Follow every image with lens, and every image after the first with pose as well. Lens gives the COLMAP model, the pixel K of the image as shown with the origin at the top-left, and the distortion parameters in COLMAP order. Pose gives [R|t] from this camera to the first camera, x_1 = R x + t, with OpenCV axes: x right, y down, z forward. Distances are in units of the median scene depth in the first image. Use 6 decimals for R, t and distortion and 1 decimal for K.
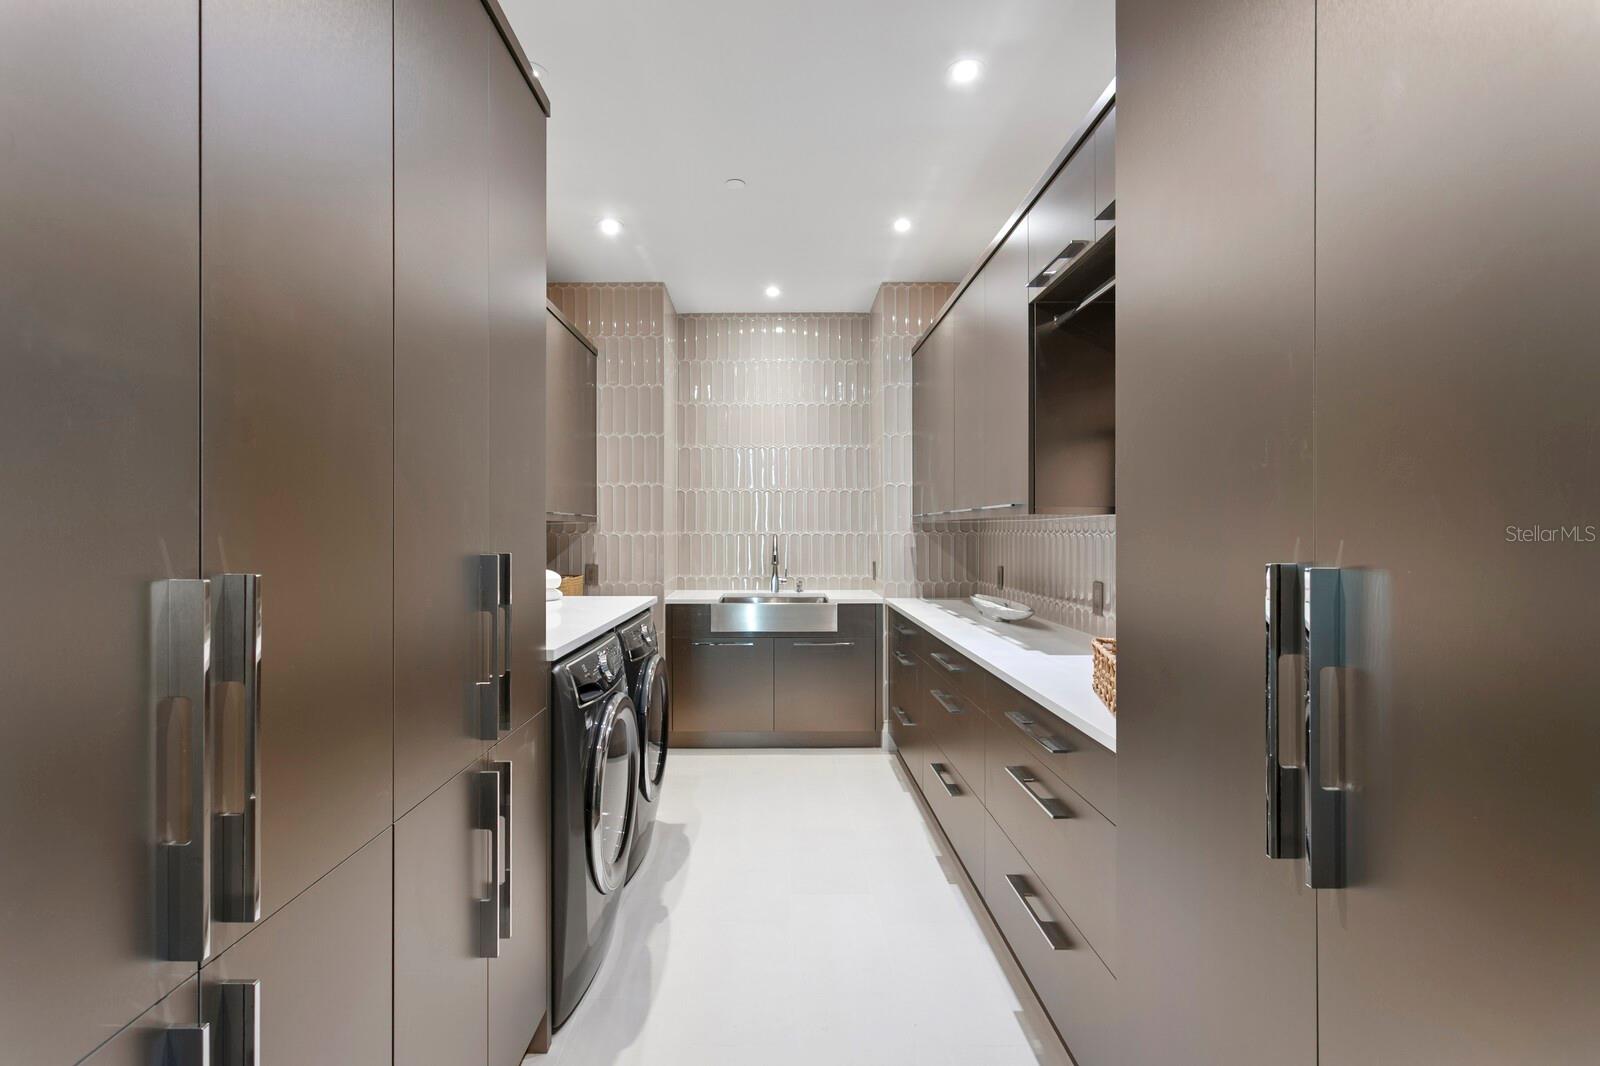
lens RADIAL K [[763.0, 0, 794.7], [0, 763.0, 533.6], [0, 0, 1]] dist [0.000445, 0.003012]
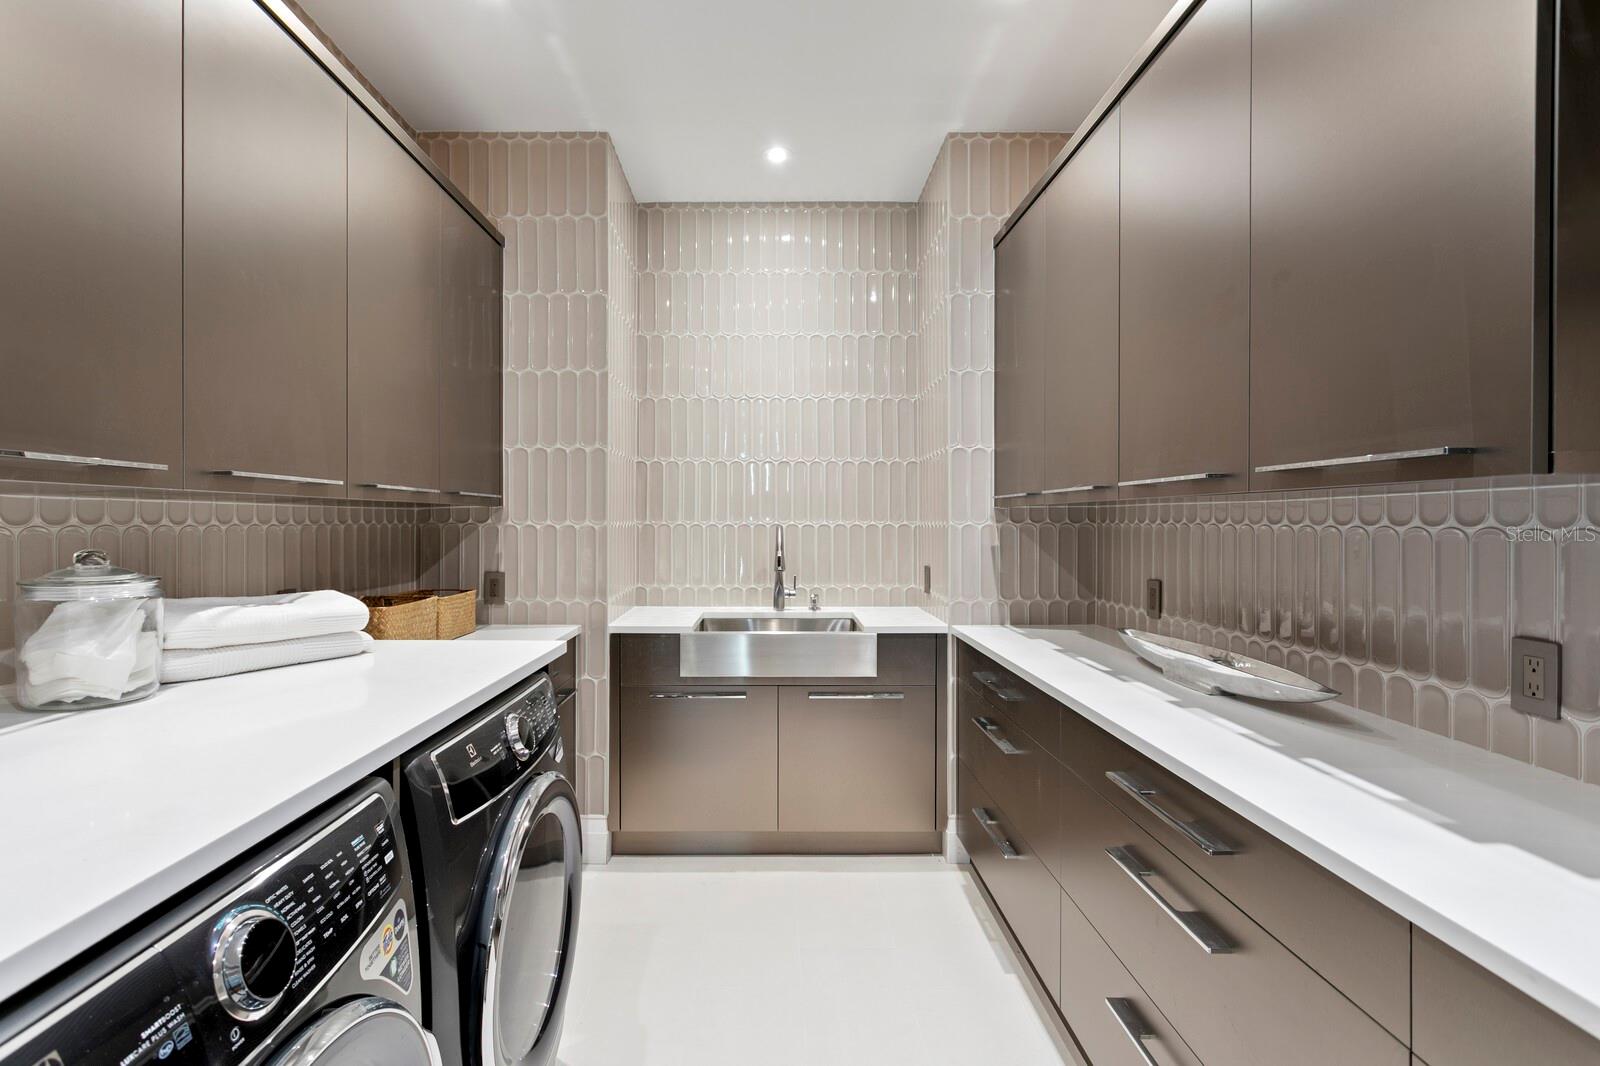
lens RADIAL K [[763.0, 0, 802.5], [0, 763.0, 527.1], [0, 0, 1]] dist [0.000445, 0.003012]
pose [[0.999901, 0.001781, 0.013939, -0.016048], [-0.001869, 0.999978, 0.006289, -0.001827], [-0.013928, -0.006314, 0.999883, 0.355726]]
